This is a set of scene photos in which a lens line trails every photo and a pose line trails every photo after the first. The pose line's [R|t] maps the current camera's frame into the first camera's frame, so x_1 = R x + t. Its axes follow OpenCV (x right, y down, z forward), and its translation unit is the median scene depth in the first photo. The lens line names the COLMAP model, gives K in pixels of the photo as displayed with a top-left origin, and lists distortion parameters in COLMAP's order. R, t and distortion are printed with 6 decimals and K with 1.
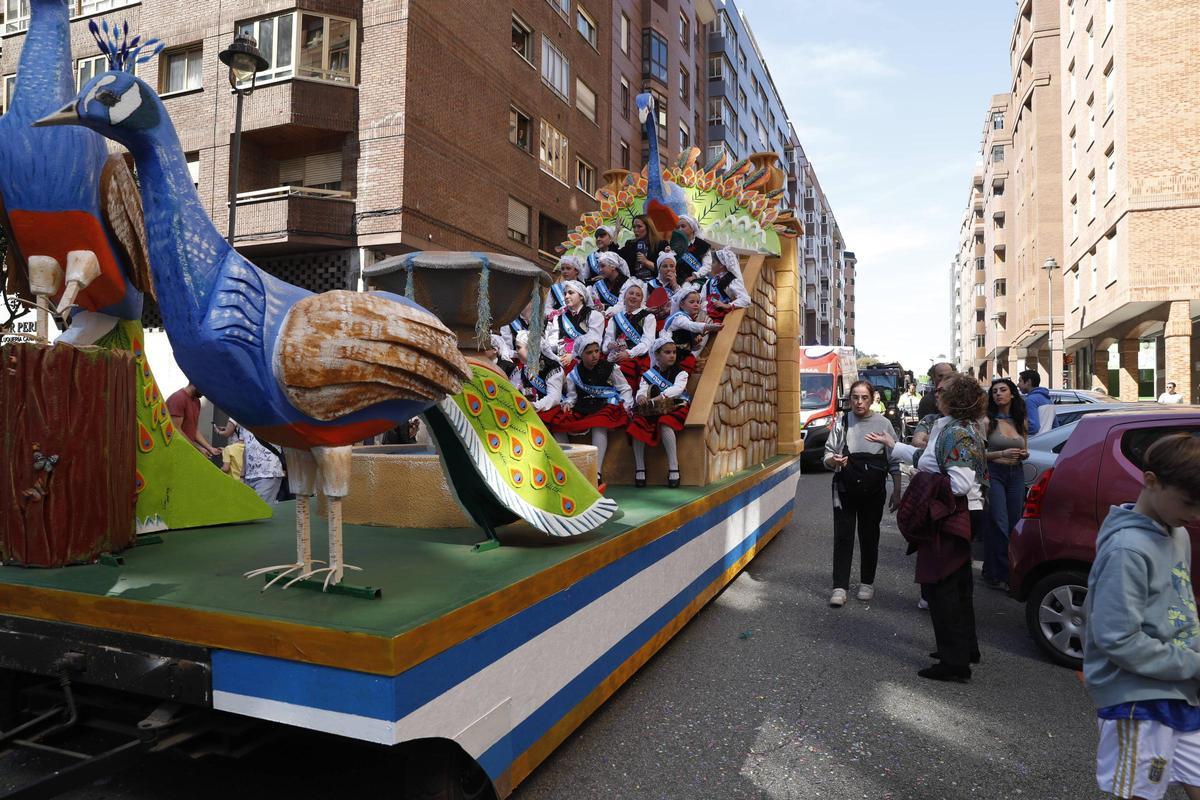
lens RADIAL K [[799.8, 0, 595.6], [0, 799.8, 400.9], [0, 0, 1]] dist [-0.032681, 0.013737]
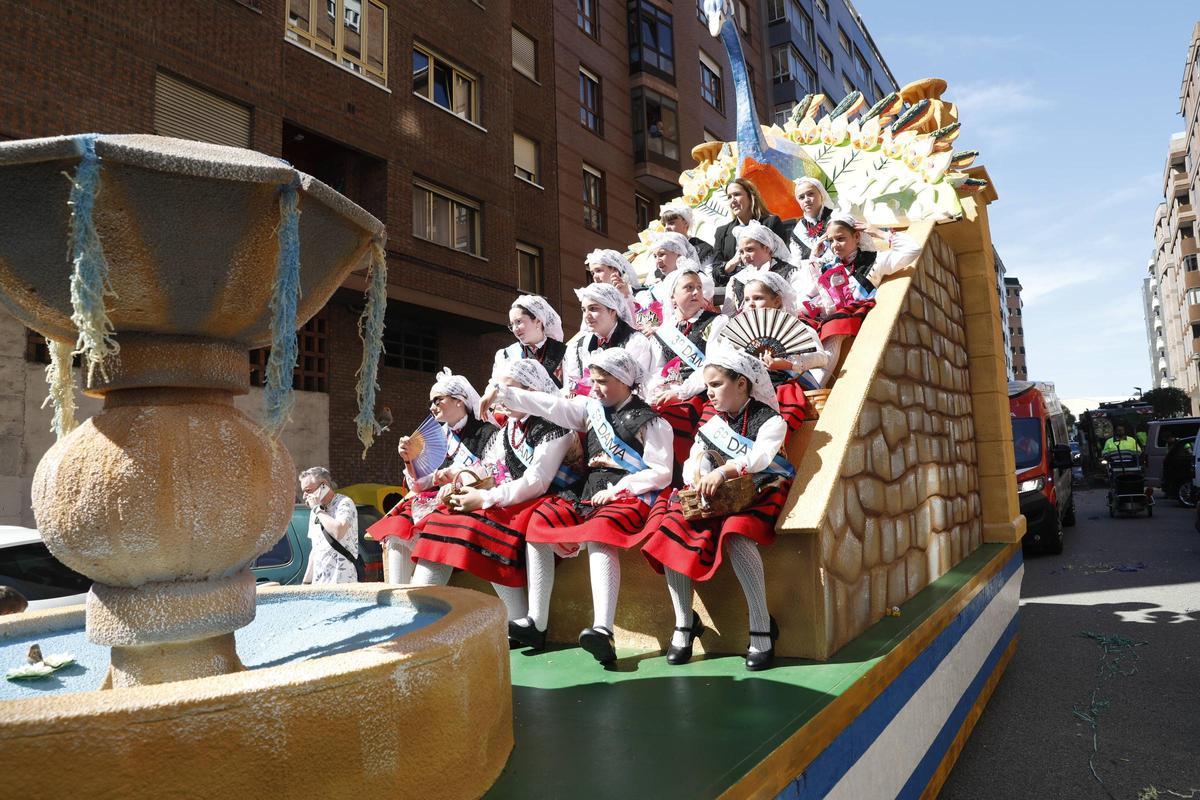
lens RADIAL K [[799.8, 0, 603.7], [0, 799.8, 395.4], [0, 0, 1]] dist [-0.032681, 0.013737]
pose [[0.977244, -0.061758, -0.202930, 0.091068], [0.045249, 0.995352, -0.085012, -0.010938], [0.207237, 0.073895, 0.975496, 0.419522]]
